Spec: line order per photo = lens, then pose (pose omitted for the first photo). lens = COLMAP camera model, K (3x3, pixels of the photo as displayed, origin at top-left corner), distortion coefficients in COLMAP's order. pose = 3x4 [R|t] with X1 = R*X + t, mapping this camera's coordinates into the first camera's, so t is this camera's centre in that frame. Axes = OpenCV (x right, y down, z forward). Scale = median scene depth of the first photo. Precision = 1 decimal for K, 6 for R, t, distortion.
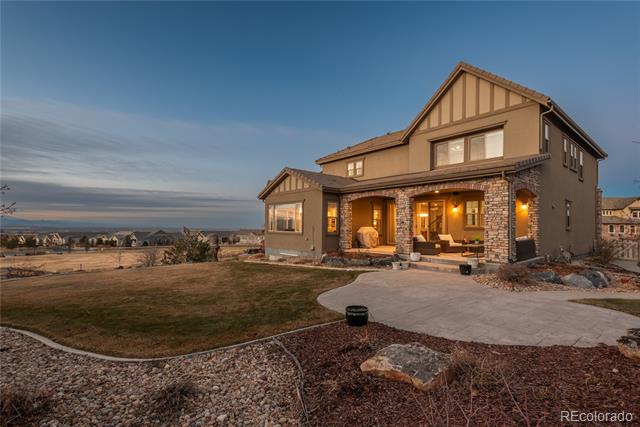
lens RADIAL K [[324.1, 0, 317.4], [0, 324.1, 226.5], [0, 0, 1]] dist [0.006356, -0.000217]
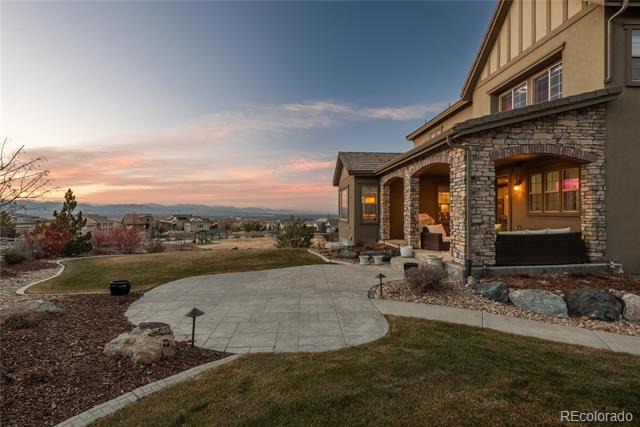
lens RADIAL K [[364.9, 0, 316.2], [0, 364.9, 218.7], [0, 0, 1]] dist [0.018149, -0.002099]
pose [[0.794863, 0.001169, -0.606788, 0.392128], [0.008582, 0.999876, 0.013169, -0.000785], [0.606729, -0.015675, 0.794754, 0.086798]]
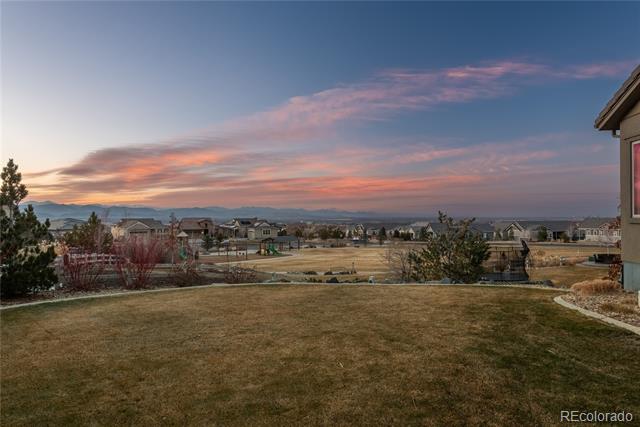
lens RADIAL K [[405.5, 0, 317.2], [0, 405.5, 211.0], [0, 0, 1]] dist [0.000060, -0.000137]
pose [[0.672033, -0.024423, -0.740119, -0.048879], [0.014951, 0.999700, -0.019413, 0.009577], [0.740371, 0.001980, 0.672196, 0.392553]]
